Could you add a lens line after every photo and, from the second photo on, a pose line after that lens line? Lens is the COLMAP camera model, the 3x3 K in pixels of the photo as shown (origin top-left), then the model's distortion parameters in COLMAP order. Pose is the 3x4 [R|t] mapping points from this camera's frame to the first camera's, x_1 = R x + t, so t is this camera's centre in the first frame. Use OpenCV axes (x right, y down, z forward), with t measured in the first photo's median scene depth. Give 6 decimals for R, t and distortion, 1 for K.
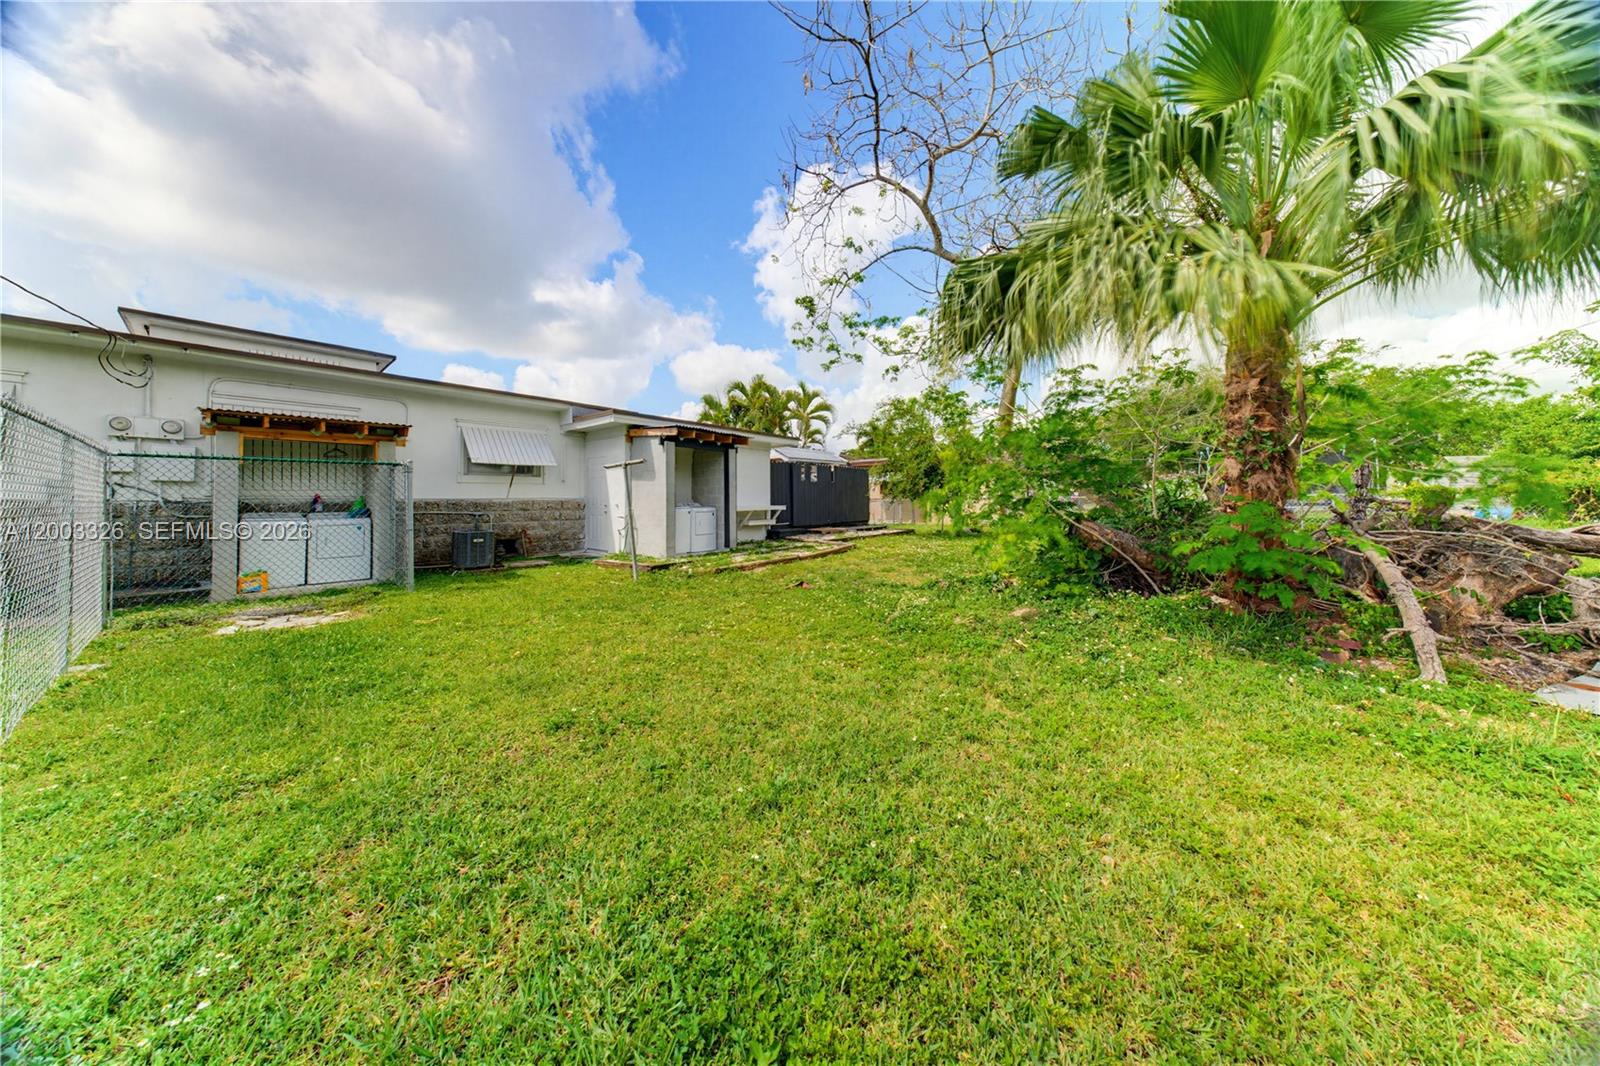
lens RADIAL K [[477.1, 0, 800.1], [0, 477.1, 497.8], [0, 0, 1]] dist [0.000269, -0.000027]
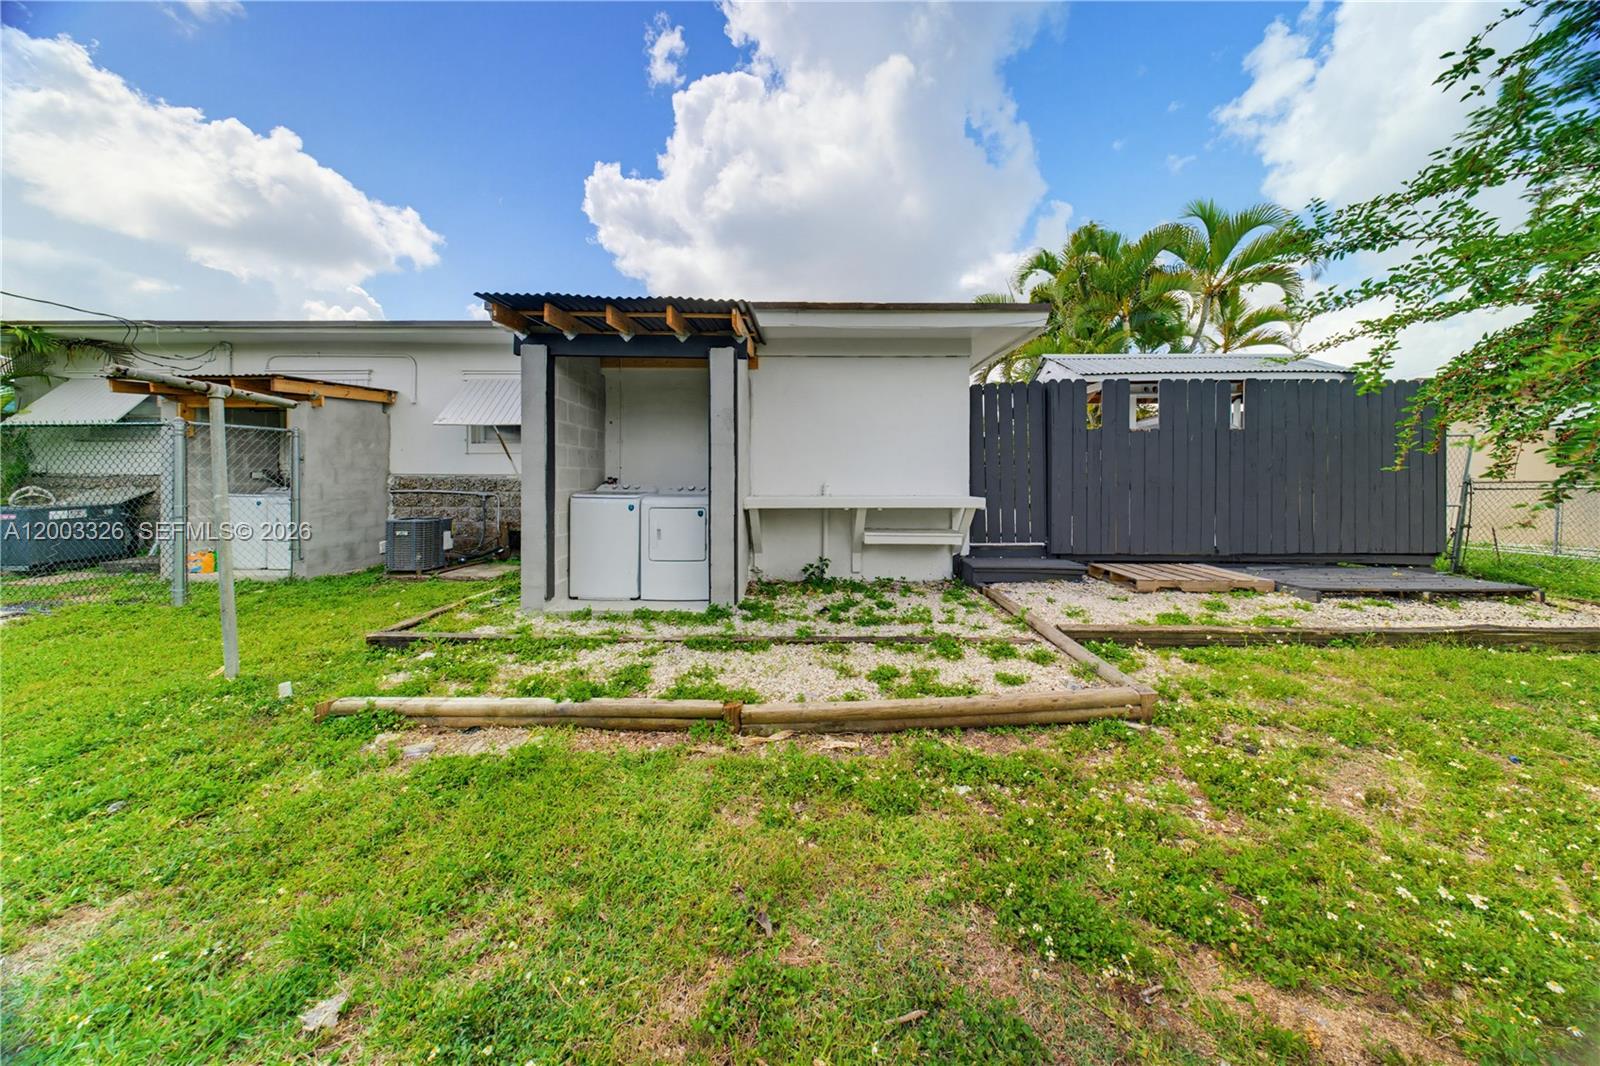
lens RADIAL K [[477.1, 0, 800.1], [0, 477.1, 497.8], [0, 0, 1]] dist [0.000269, -0.000027]
pose [[0.653157, 0.021698, -0.756912, 0.174574], [-0.009308, 0.999744, 0.020627, 0.017292], [0.757165, -0.006428, 0.653192, 0.874806]]
